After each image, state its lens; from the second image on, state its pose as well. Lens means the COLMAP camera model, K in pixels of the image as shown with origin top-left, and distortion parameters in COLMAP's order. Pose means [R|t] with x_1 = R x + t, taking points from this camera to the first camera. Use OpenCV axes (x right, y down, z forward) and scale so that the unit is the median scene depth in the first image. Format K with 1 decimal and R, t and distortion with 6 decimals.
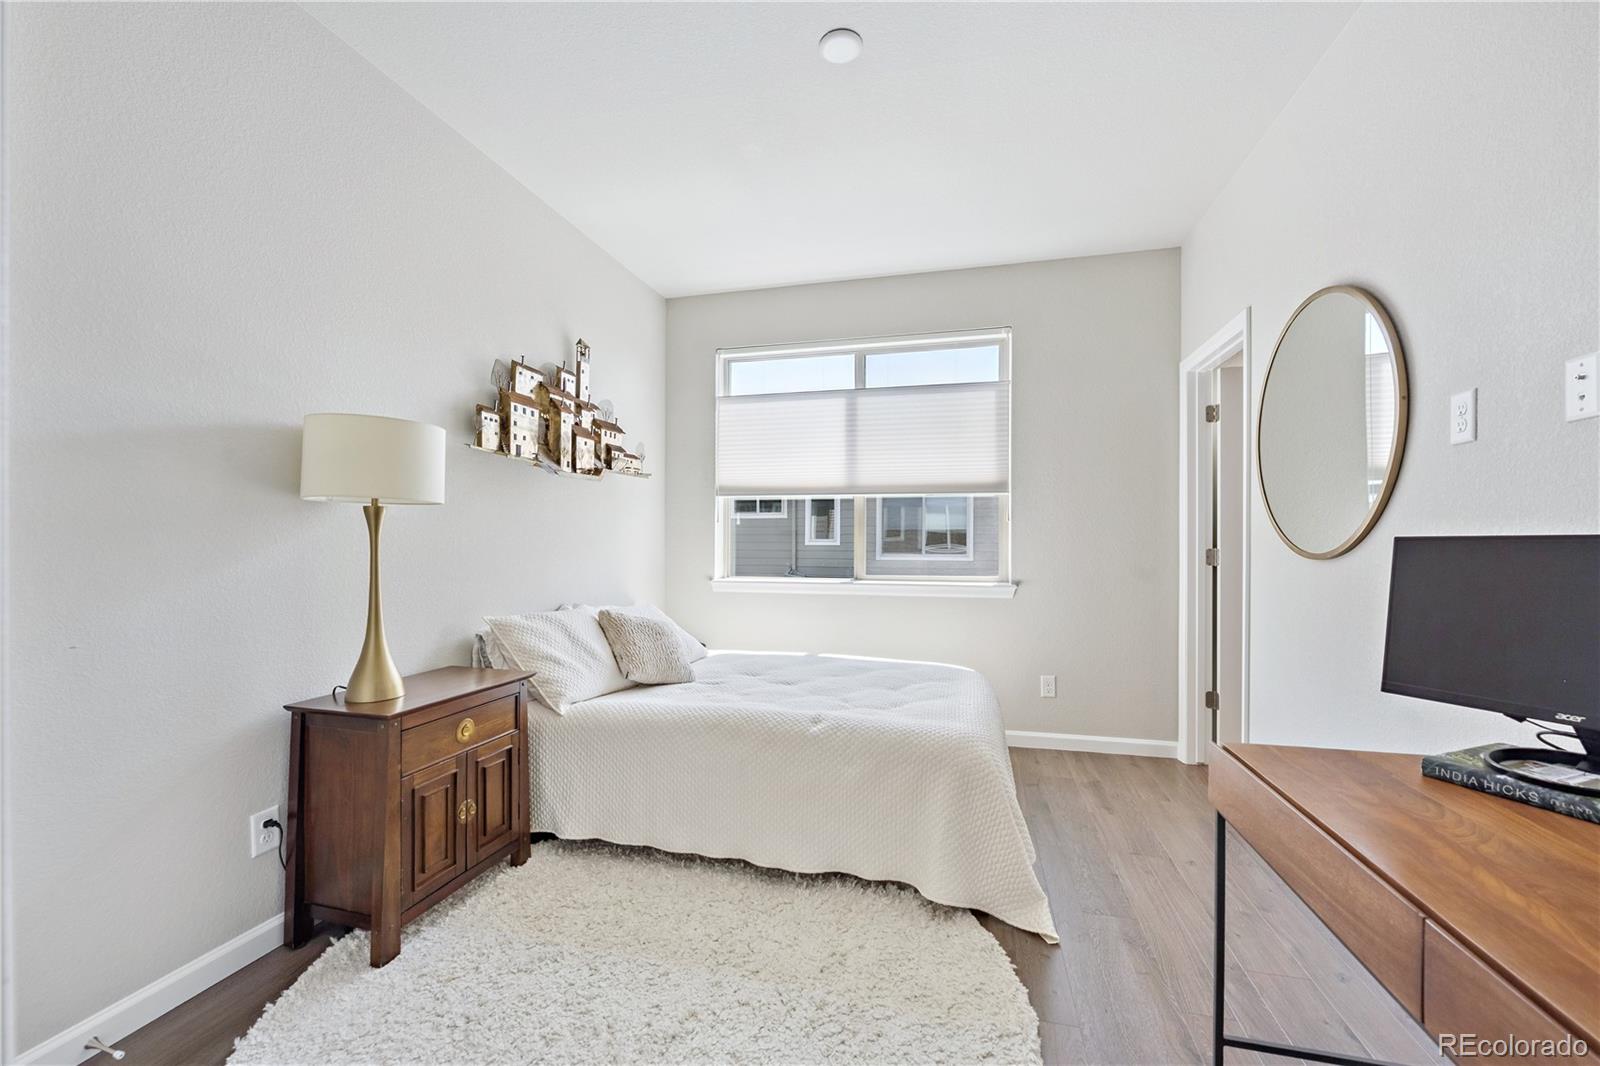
lens RADIAL K [[645.1, 0, 806.3], [0, 645.1, 545.7], [0, 0, 1]] dist [-0.002616, -0.000160]
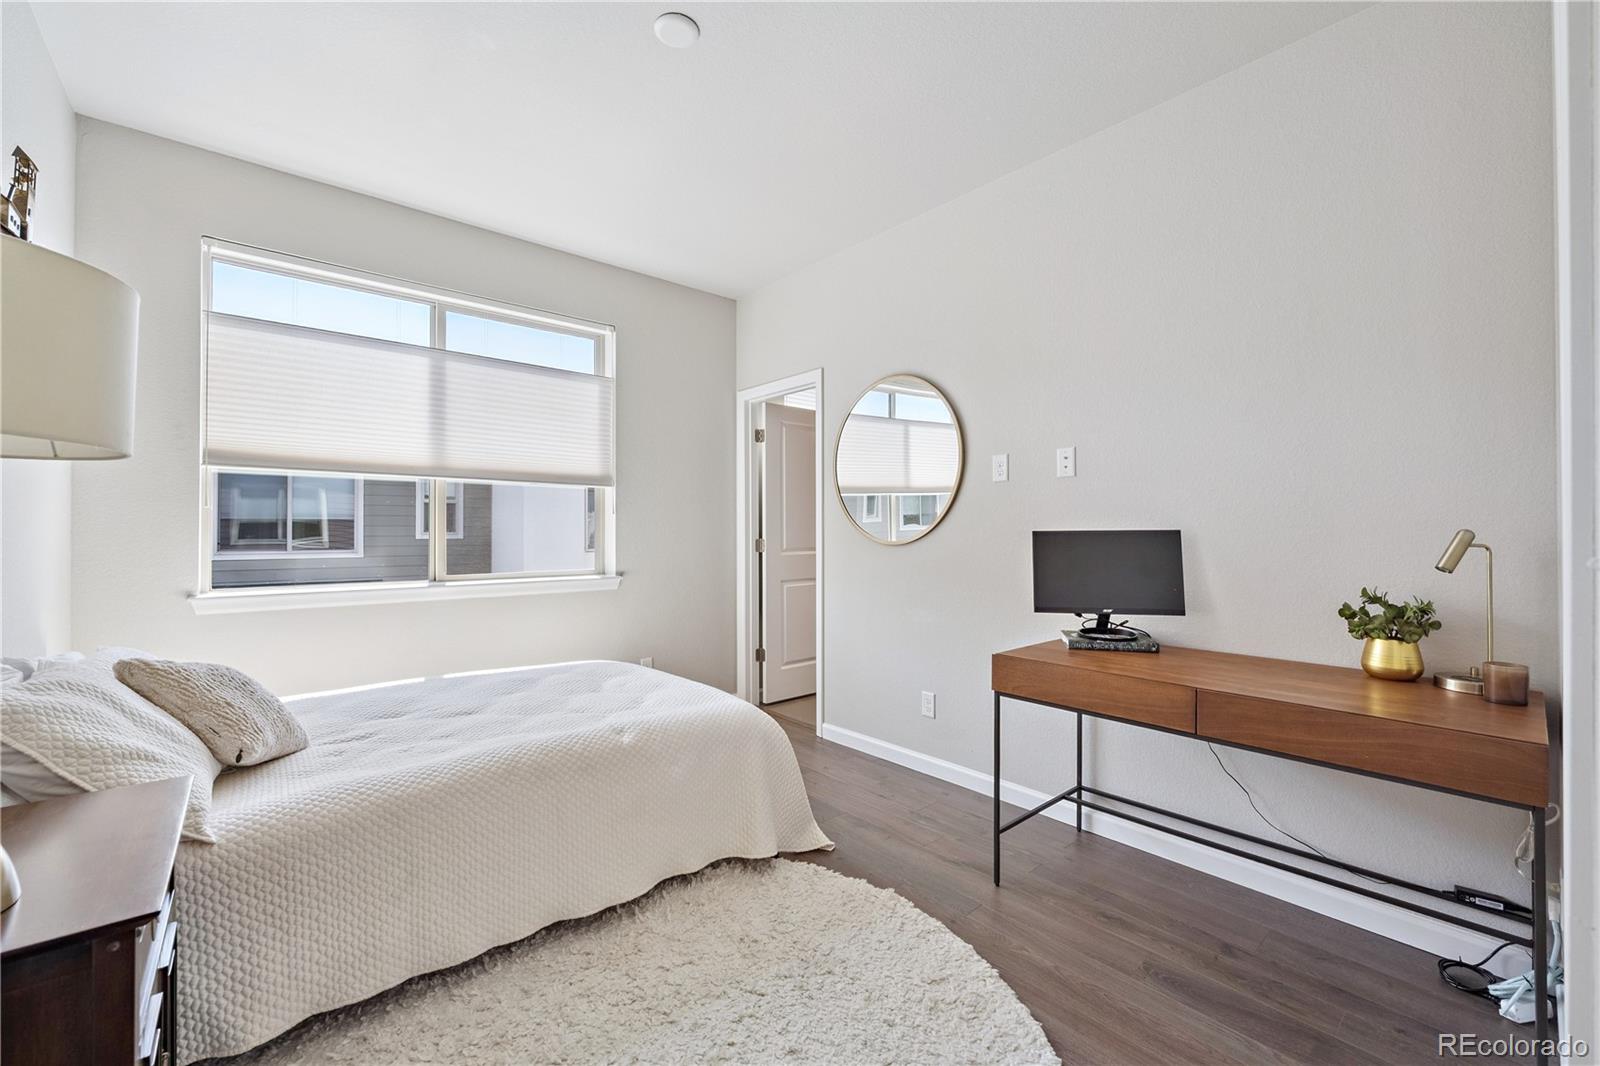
lens RADIAL K [[651.4, 0, 805.6], [0, 651.4, 528.2], [0, 0, 1]] dist [-0.000729, -0.000077]
pose [[0.563127, 0.003519, 0.826363, -0.407282], [0.008280, 0.999917, -0.009900, -0.003370], [-0.826329, 0.012418, 0.563051, 0.176612]]
